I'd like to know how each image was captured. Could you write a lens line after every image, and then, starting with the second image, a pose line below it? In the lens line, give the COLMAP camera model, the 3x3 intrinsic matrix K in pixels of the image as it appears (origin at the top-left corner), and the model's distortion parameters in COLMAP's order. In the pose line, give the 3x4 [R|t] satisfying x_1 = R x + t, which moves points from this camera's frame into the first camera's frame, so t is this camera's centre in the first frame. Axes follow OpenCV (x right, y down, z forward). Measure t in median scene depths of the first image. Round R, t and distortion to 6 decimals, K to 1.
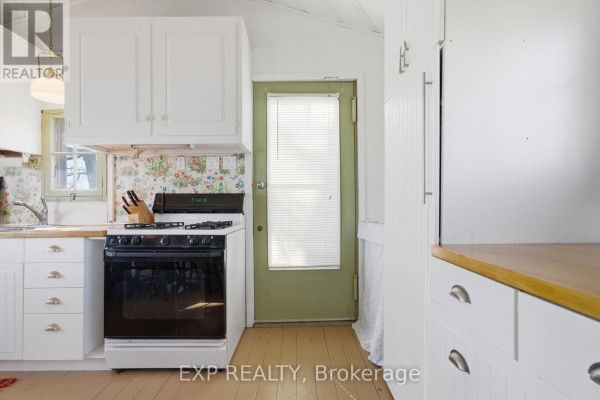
lens RADIAL K [[256.9, 0, 283.2], [0, 256.9, 202.9], [0, 0, 1]] dist [0.002962, 0.000237]
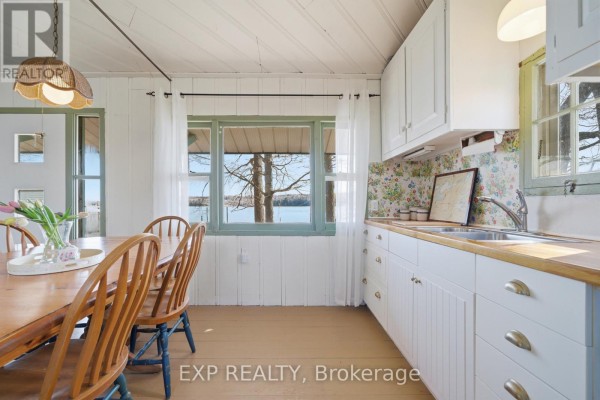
lens RADIAL K [[258.5, 0, 301.4], [0, 258.5, 202.1], [0, 0, 1]] dist [0.002491, 0.000658]
pose [[0.055066, 0.003185, -0.998478, -0.281821], [0.007614, 0.999964, 0.003610, 0.002936], [0.998454, -0.007802, 0.055040, 0.382203]]
